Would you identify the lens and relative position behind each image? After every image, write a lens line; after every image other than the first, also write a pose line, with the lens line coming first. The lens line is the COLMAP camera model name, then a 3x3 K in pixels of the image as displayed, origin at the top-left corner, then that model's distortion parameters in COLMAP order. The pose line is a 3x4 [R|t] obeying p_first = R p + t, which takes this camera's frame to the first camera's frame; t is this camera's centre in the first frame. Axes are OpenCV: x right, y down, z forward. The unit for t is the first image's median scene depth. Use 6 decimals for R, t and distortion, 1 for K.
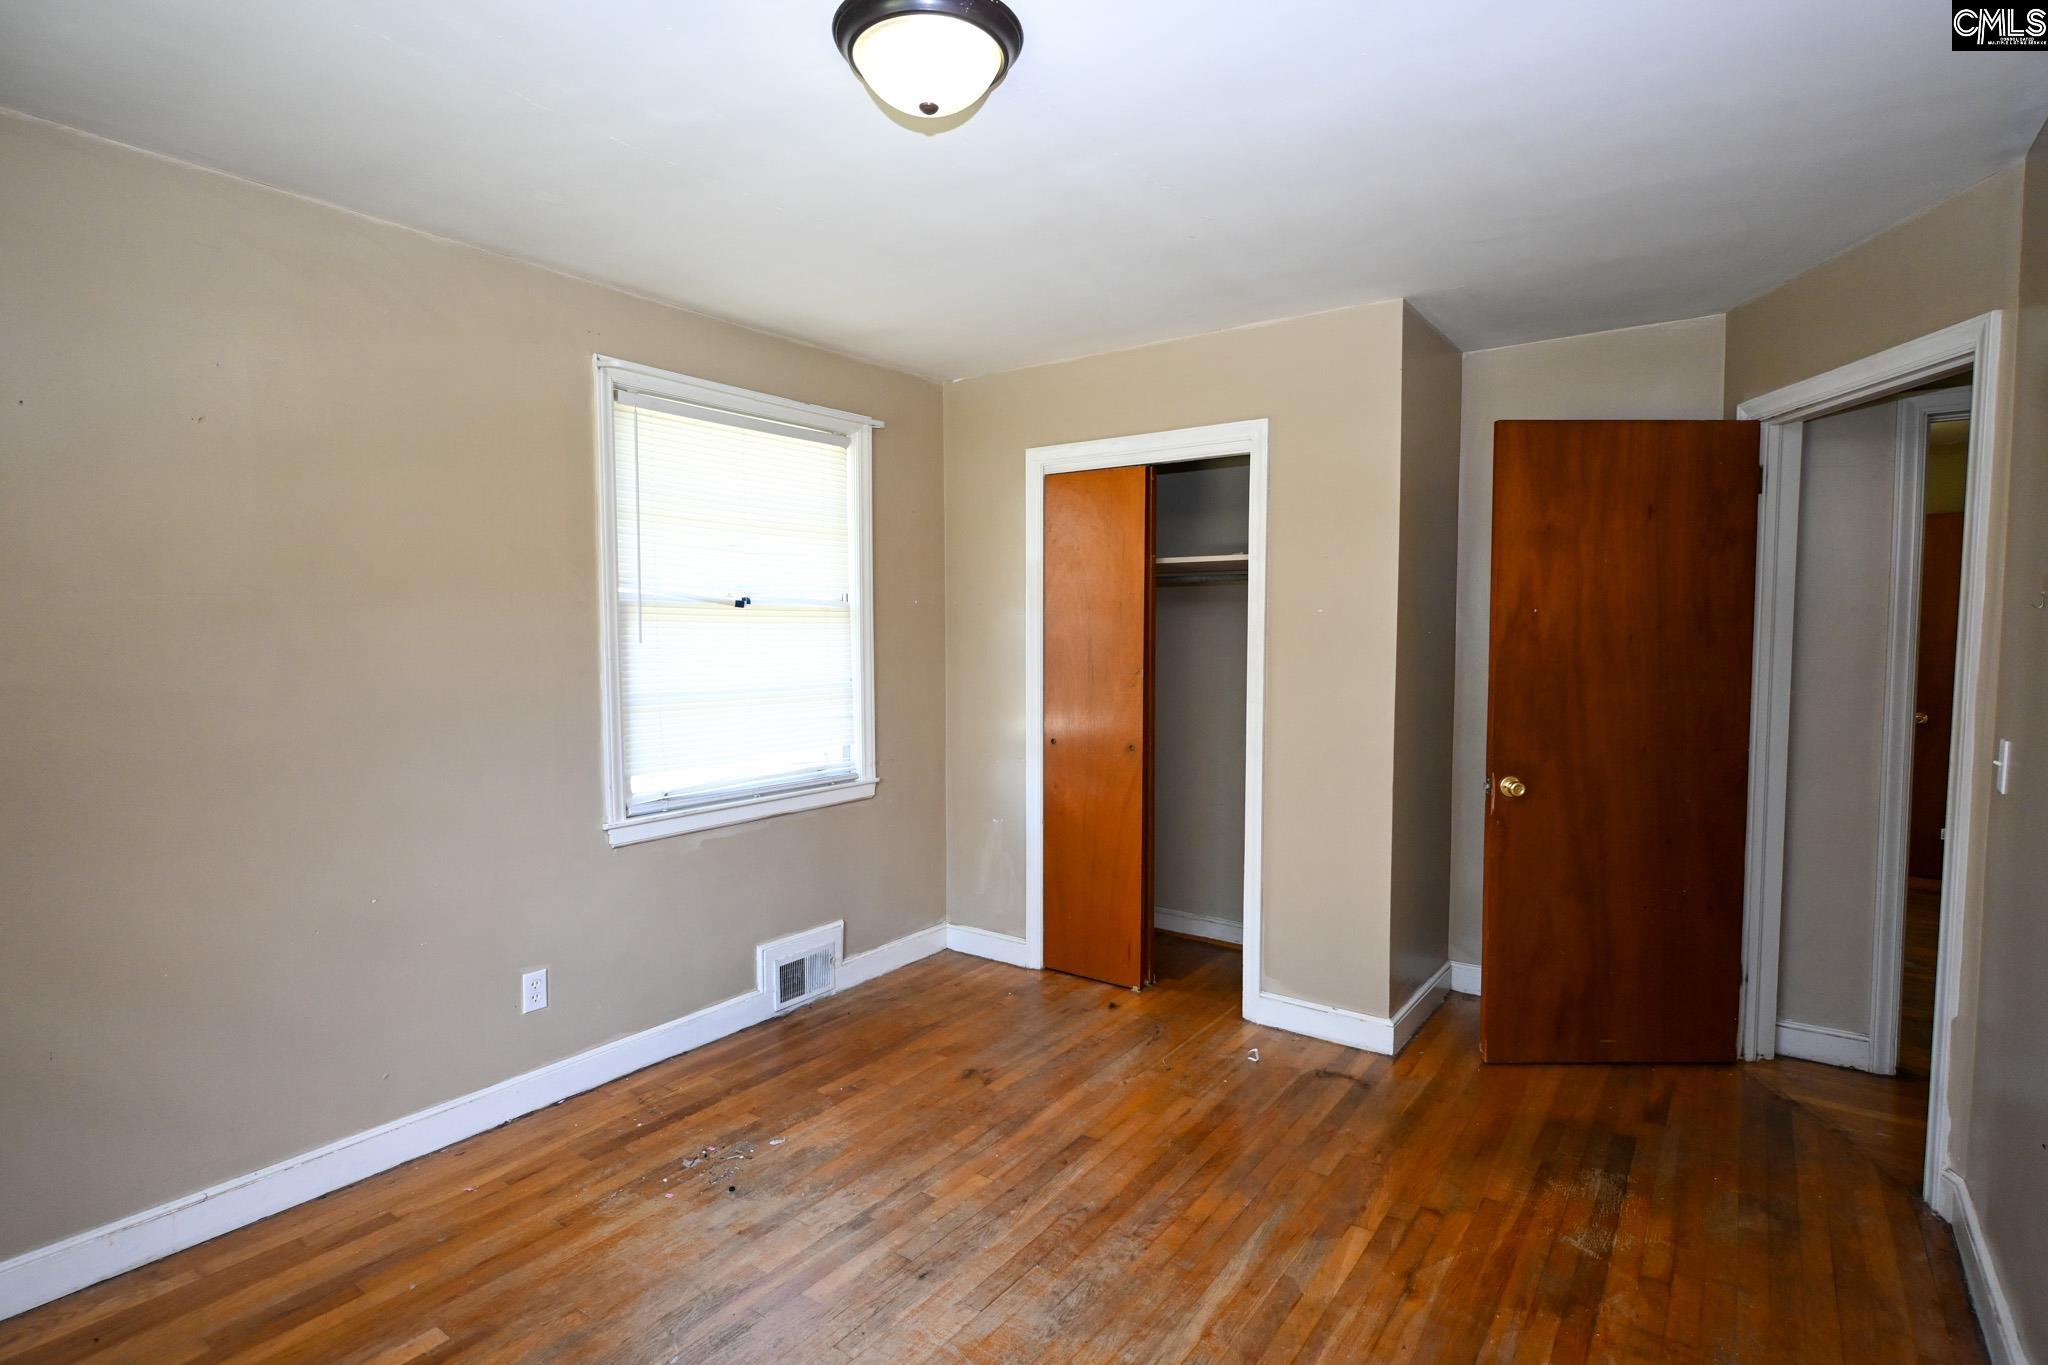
lens RADIAL K [[971.9, 0, 1024.0], [0, 971.9, 682.5], [0, 0, 1]] dist [-0.000240, 0.000548]
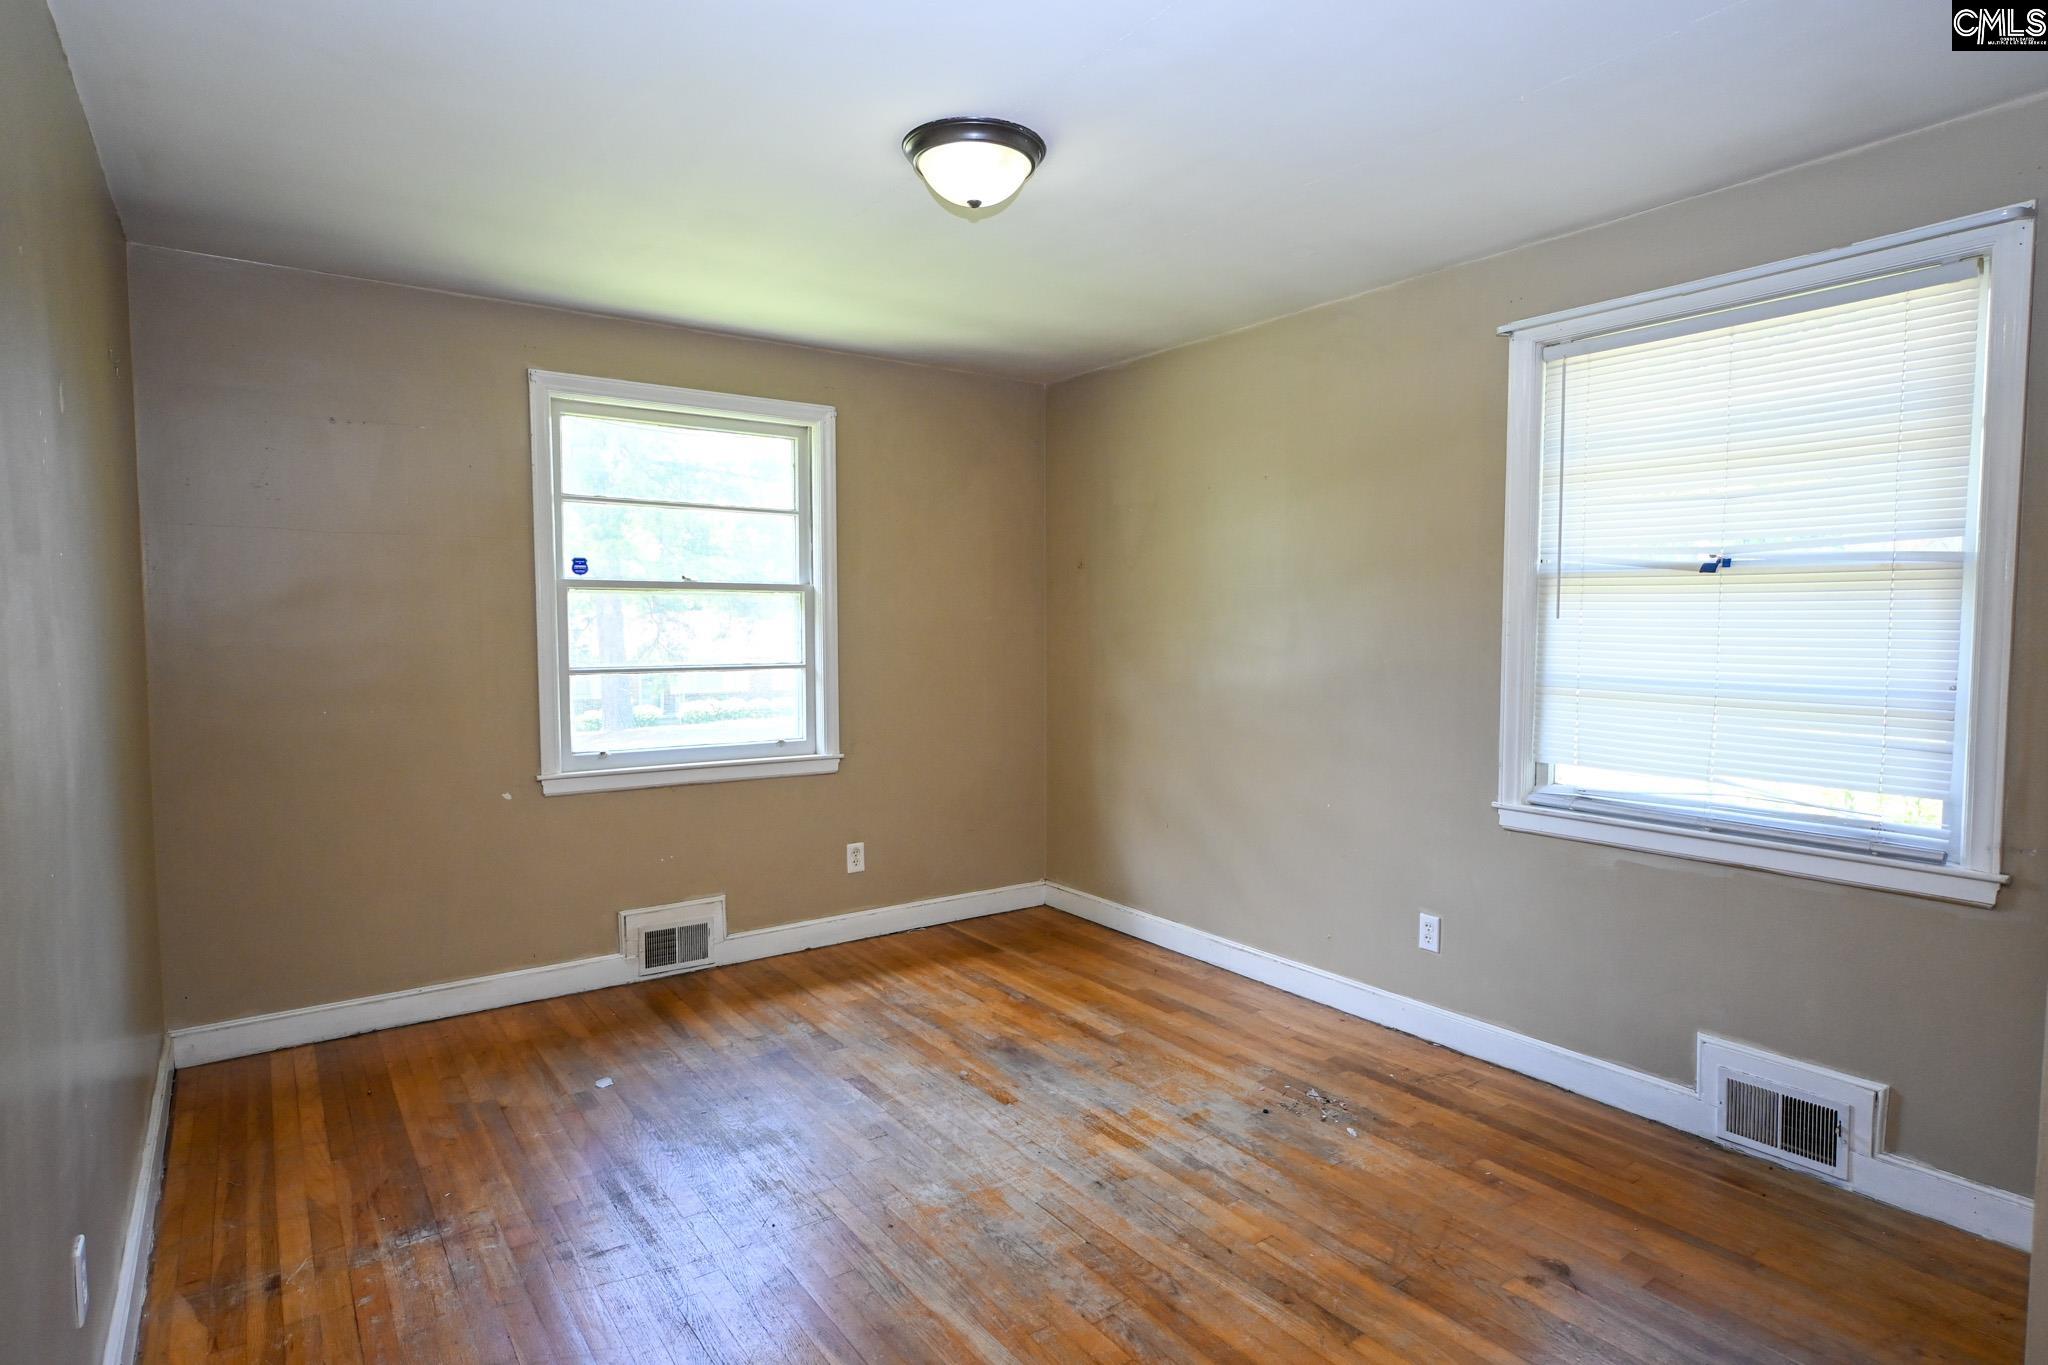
lens RADIAL K [[1010.9, 0, 1028.3], [0, 1010.9, 685.9], [0, 0, 1]] dist [-0.003712, 0.002199]
pose [[-0.257492, 0.065221, -0.964077, 0.710445], [-0.050959, 0.995415, 0.080952, -0.032417], [0.964936, 0.069972, -0.252988, 0.839747]]
